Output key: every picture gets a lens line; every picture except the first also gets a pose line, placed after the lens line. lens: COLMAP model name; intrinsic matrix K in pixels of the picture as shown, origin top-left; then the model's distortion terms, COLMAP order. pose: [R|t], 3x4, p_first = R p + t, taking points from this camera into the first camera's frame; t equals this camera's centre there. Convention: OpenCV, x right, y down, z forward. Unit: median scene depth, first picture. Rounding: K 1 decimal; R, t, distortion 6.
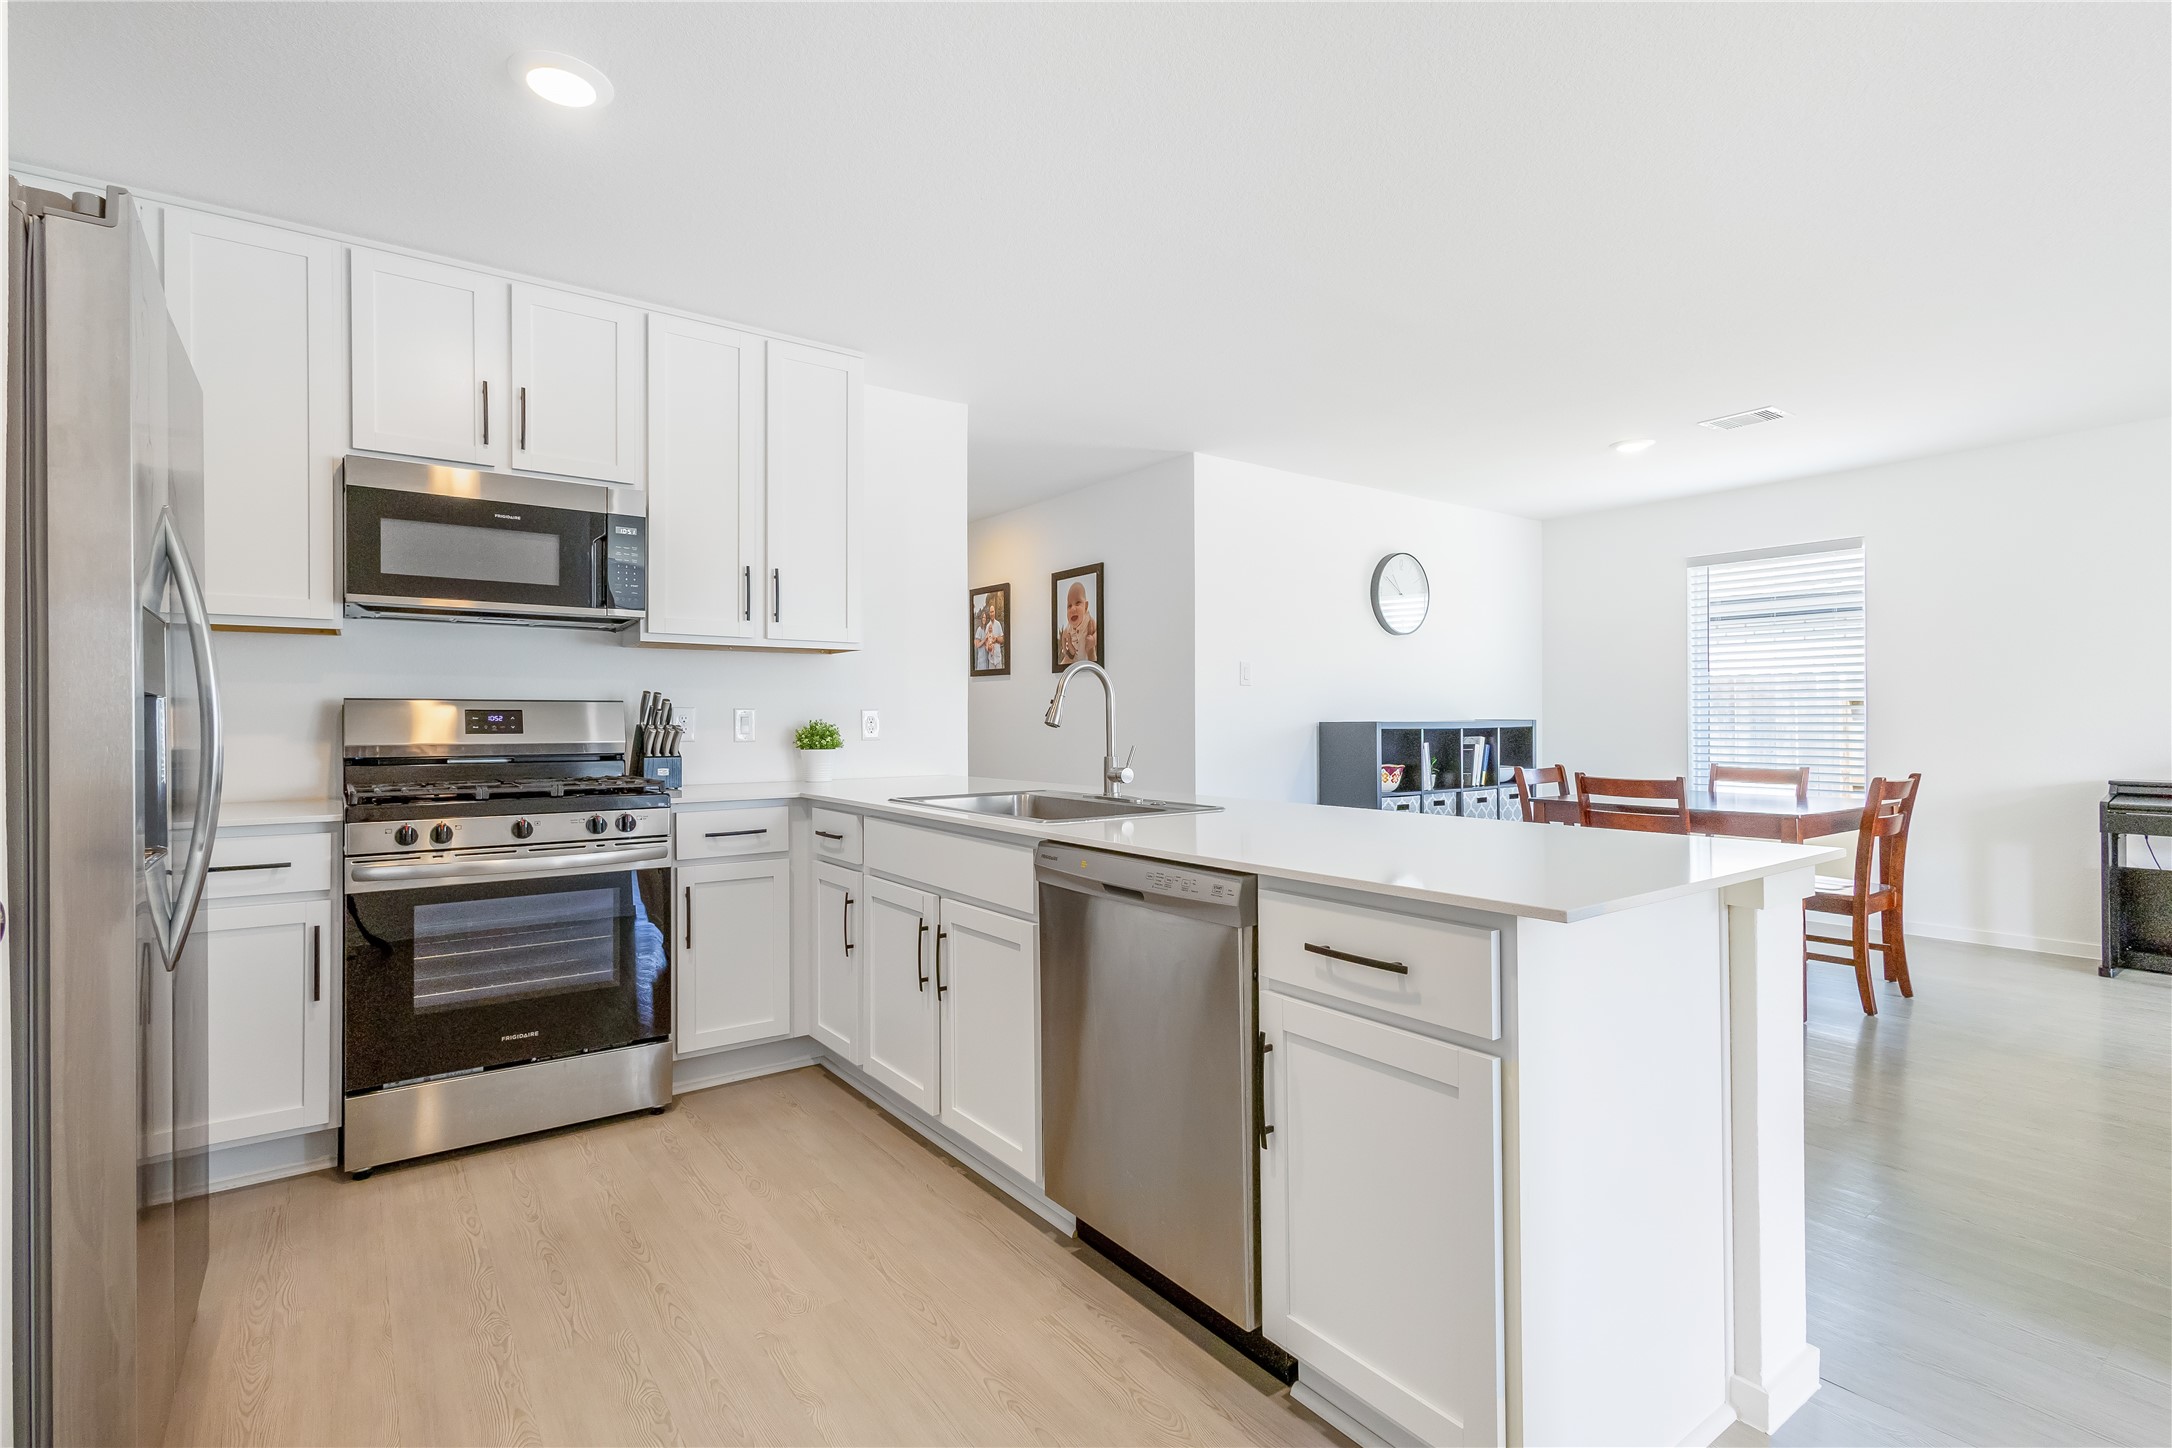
lens RADIAL K [[1006.6, 0, 1076.9], [0, 1006.6, 716.5], [0, 0, 1]] dist [0.004268, 0.000487]
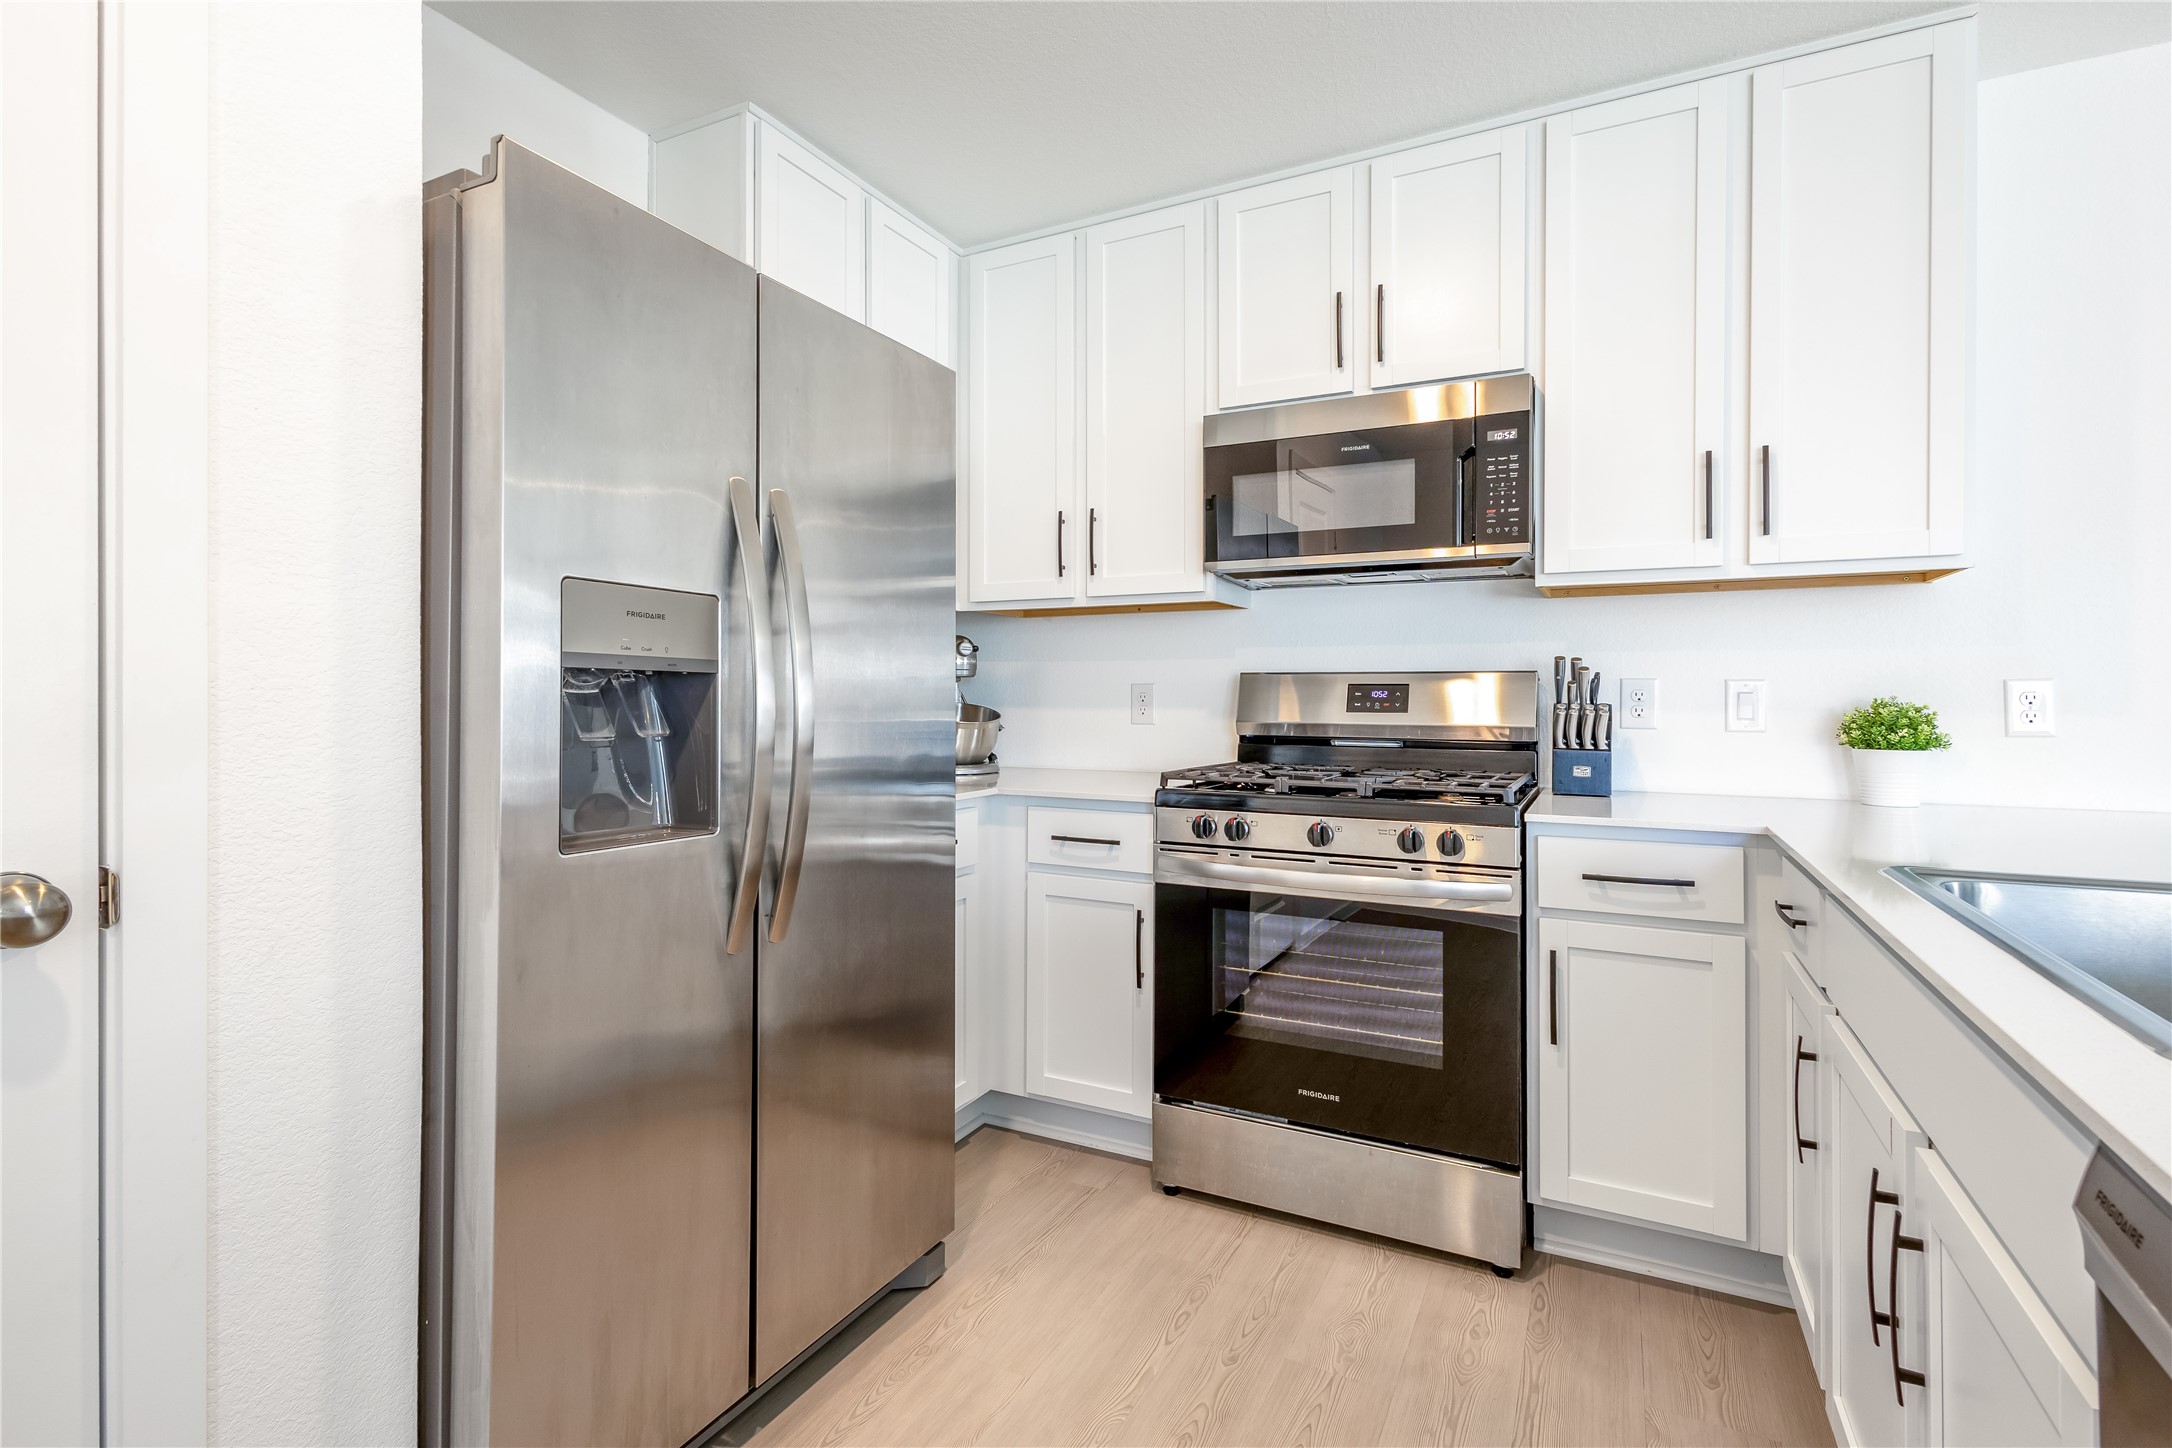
lens RADIAL K [[1006.6, 0, 1098.3], [0, 1006.6, 696.9], [0, 0, 1]] dist [0.004268, 0.000487]
pose [[0.464460, 0.004687, -0.885582, 0.045255], [-0.002771, 0.999989, 0.003839, 0.001221], [0.885590, 0.000671, 0.464468, 0.334071]]
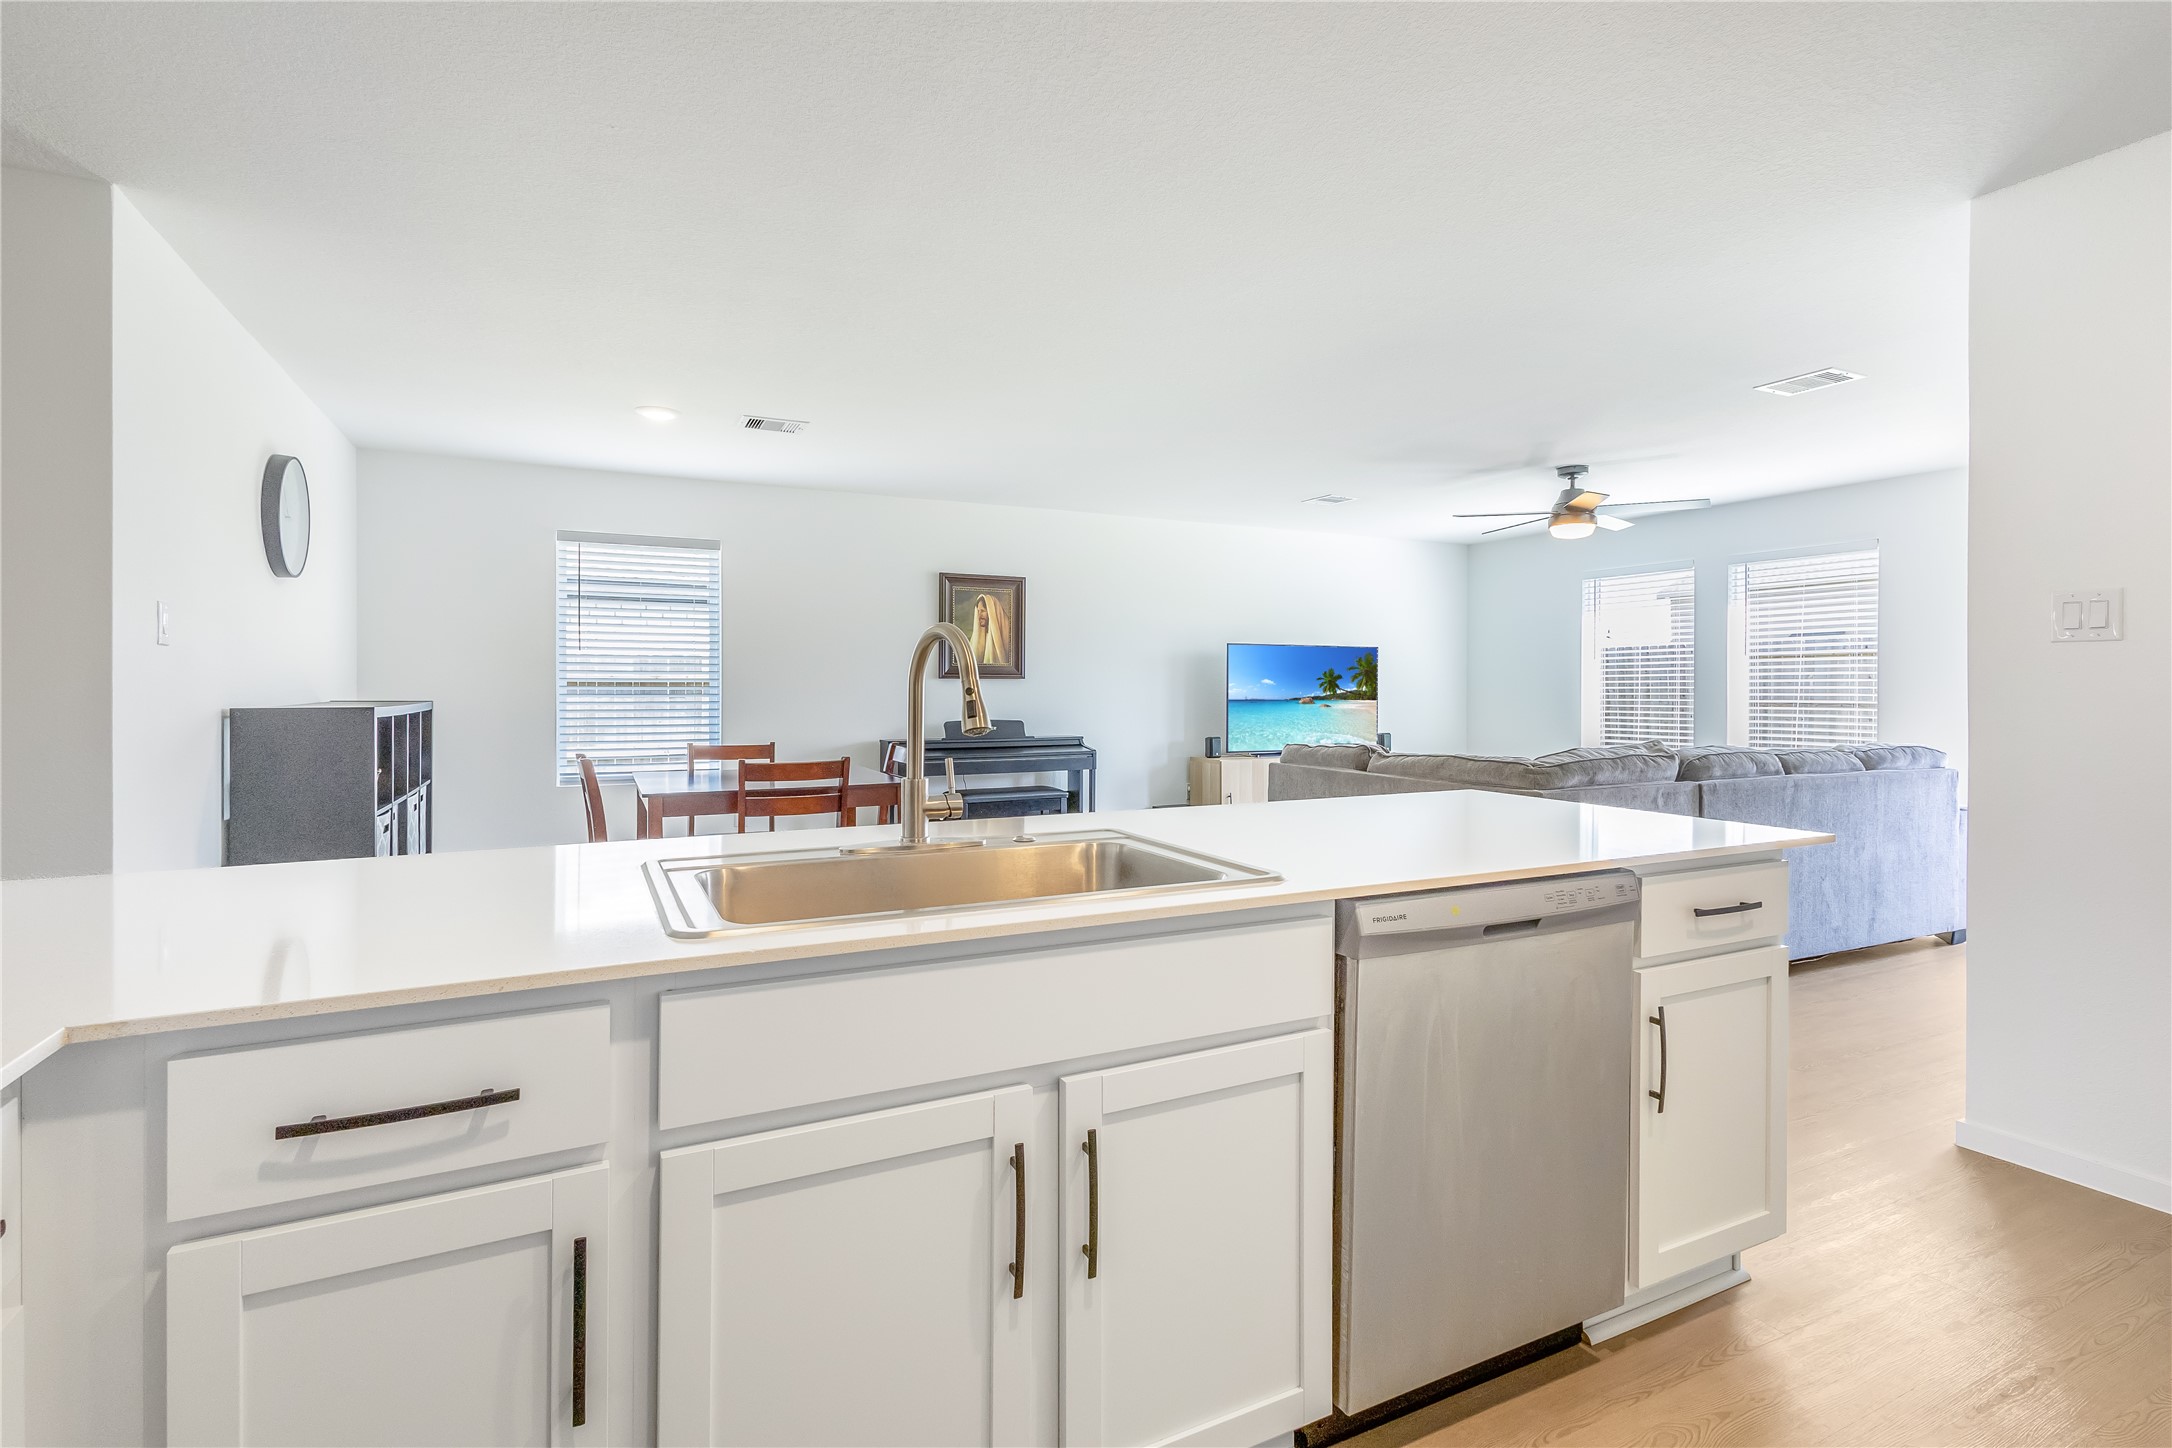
lens RADIAL K [[1006.6, 0, 1088.6], [0, 1006.6, 692.5], [0, 0, 1]] dist [0.004268, 0.000487]
pose [[0.172778, -0.000378, 0.984961, -0.383151], [-0.004935, 0.999987, 0.001250, -0.009414], [-0.984948, -0.005076, 0.172774, 0.547706]]
